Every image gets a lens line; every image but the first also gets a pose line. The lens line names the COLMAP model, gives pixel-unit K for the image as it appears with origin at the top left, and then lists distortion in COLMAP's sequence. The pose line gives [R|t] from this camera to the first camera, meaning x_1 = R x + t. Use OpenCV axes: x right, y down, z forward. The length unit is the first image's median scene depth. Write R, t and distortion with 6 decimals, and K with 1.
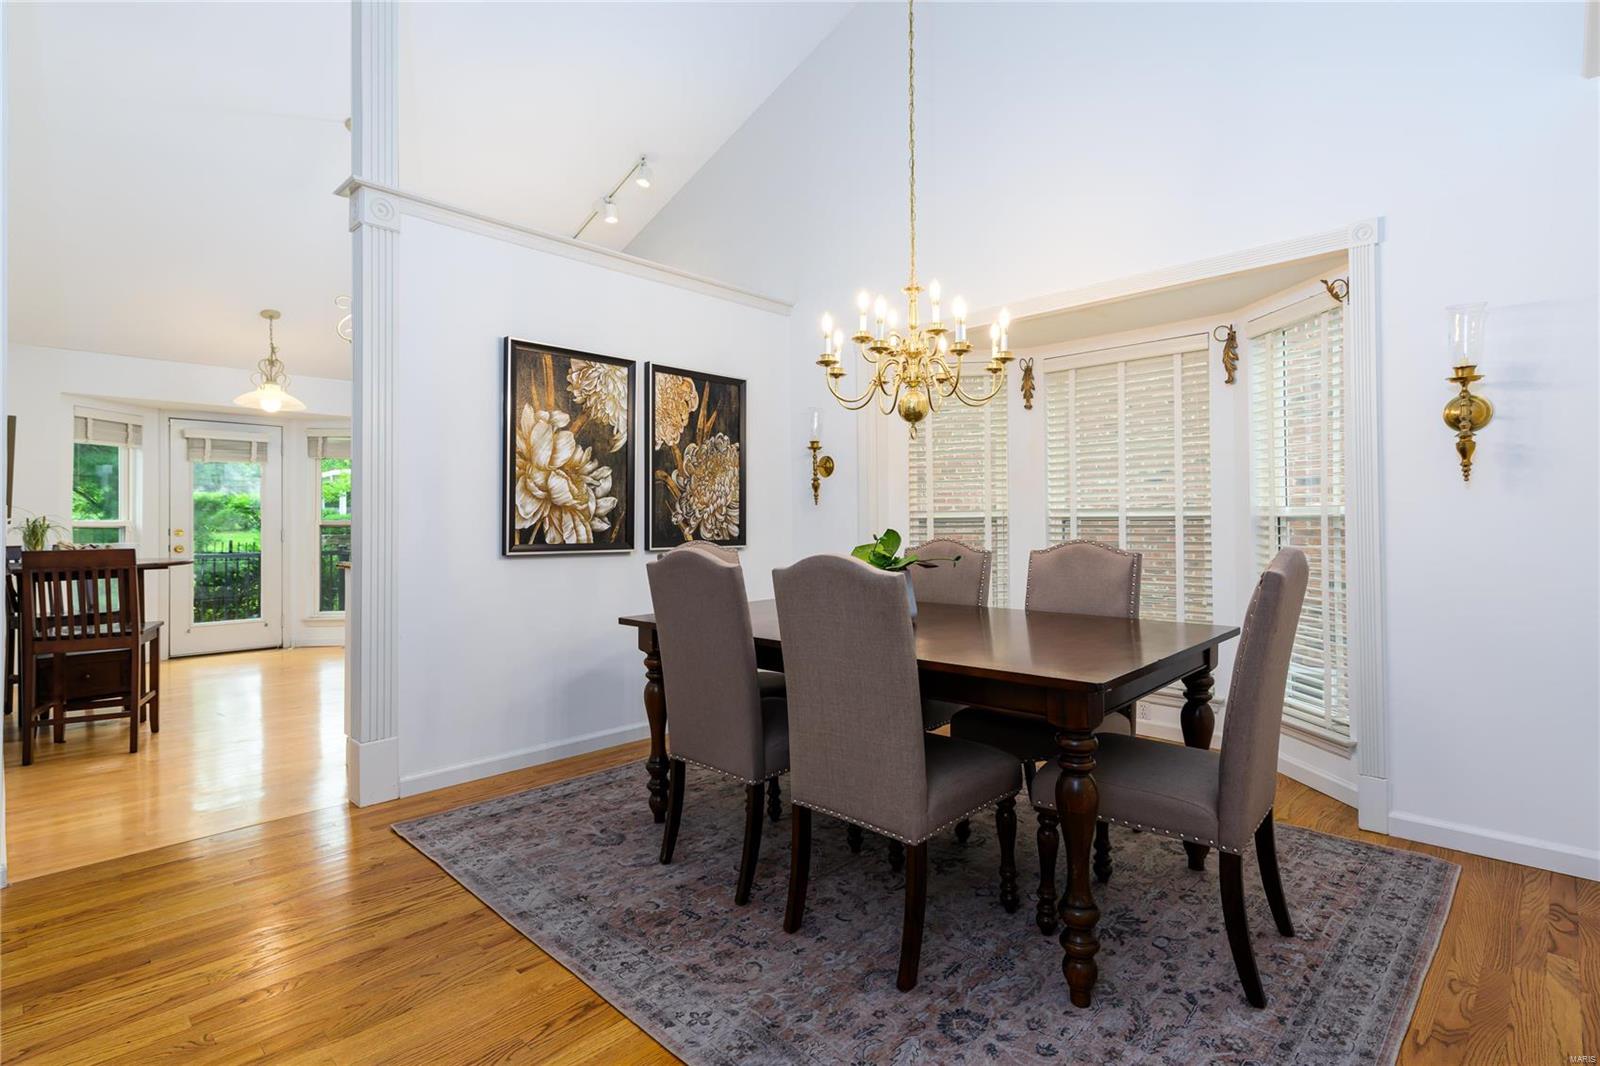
lens RADIAL K [[779.5, 0, 804.3], [0, 779.5, 511.1], [0, 0, 1]] dist [-0.004753, 0.001466]
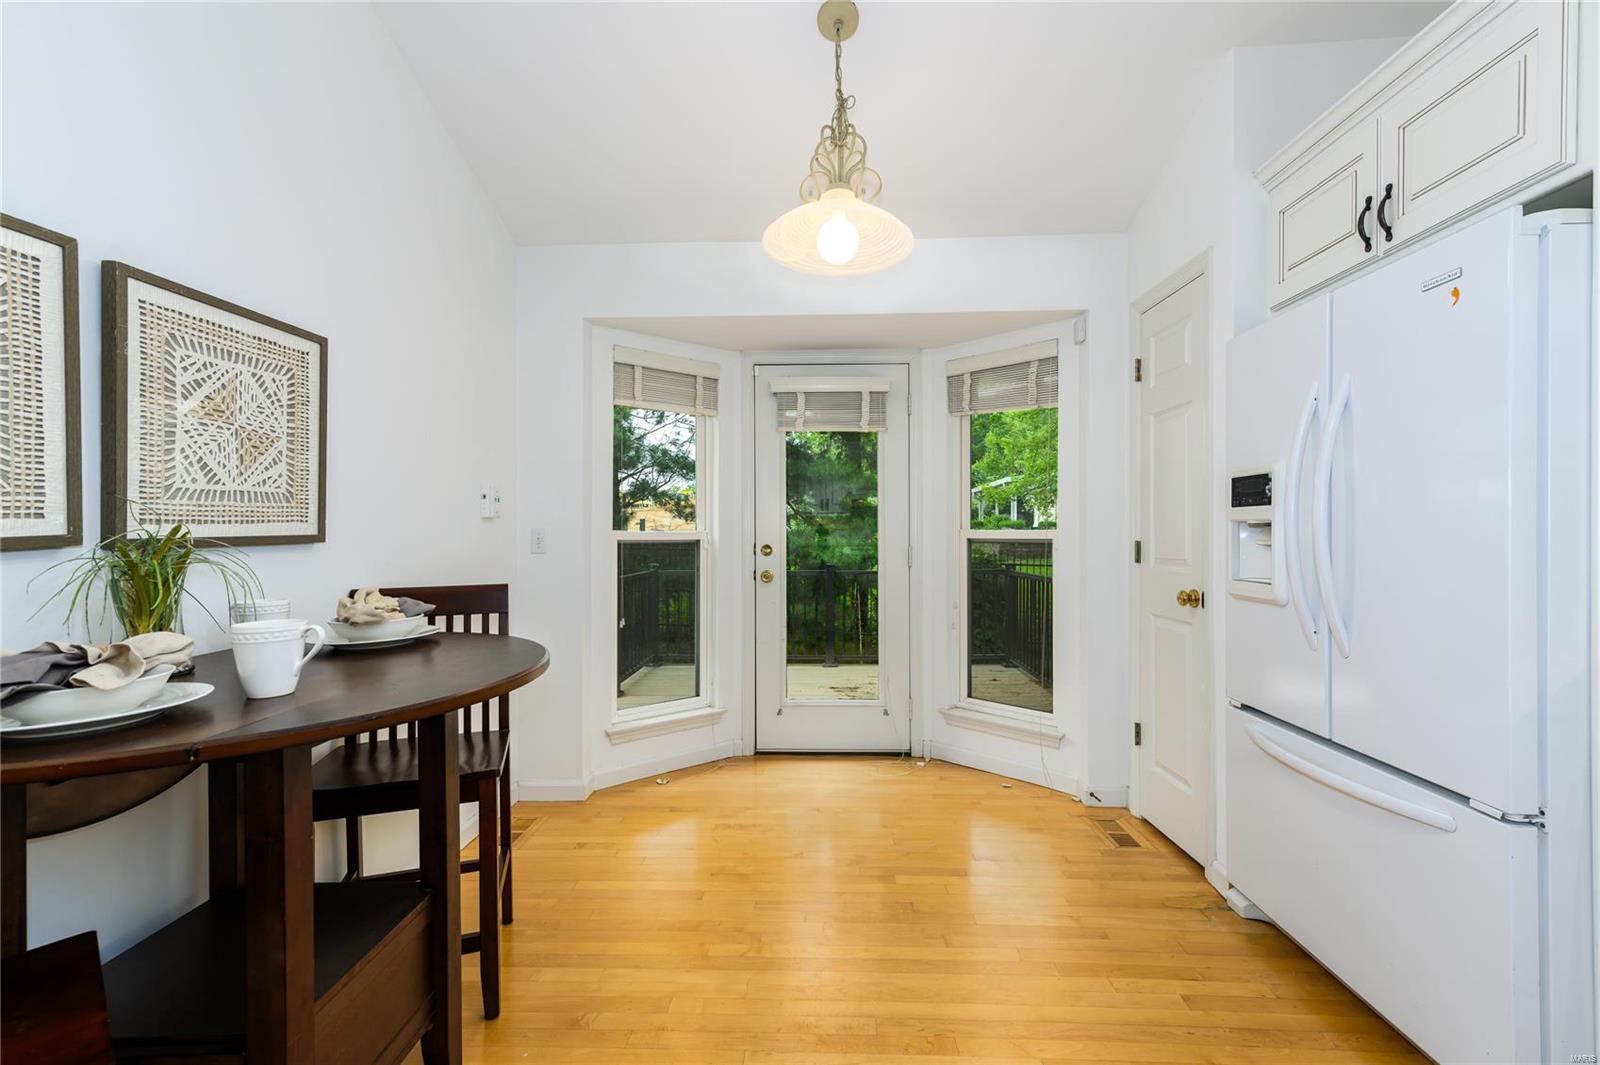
lens RADIAL K [[696.9, 0, 805.1], [0, 696.9, 532.6], [0, 0, 1]] dist [0.002900, 0.001846]
pose [[0.676197, 0.009150, -0.736664, -0.613271], [0.006899, 0.999800, 0.018751, 0.005661], [0.736689, -0.017762, 0.675999, 1.053610]]
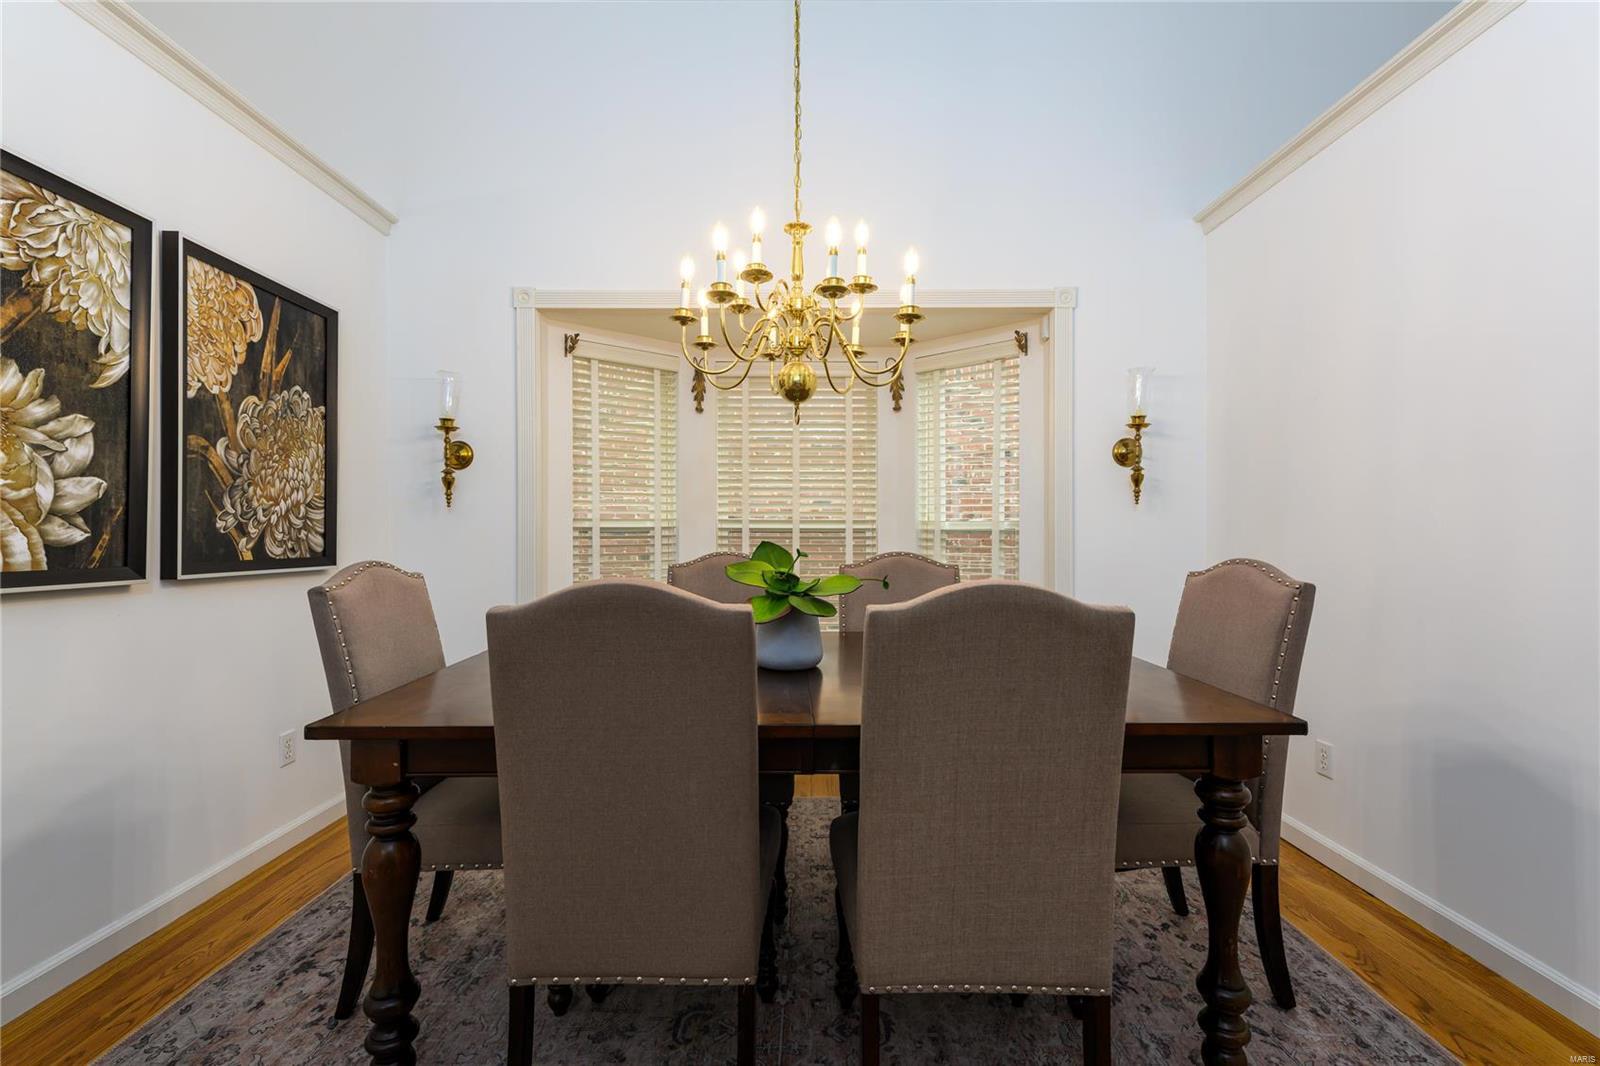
lens RADIAL K [[696.9, 0, 804.6], [0, 696.9, 532.2], [0, 0, 1]] dist [0.002900, 0.001846]
pose [[0.715387, 0.008364, 0.698678, -0.222873], [-0.016904, 0.999843, 0.005338, 0.007016], [-0.698523, -0.015629, 0.715416, 0.339522]]
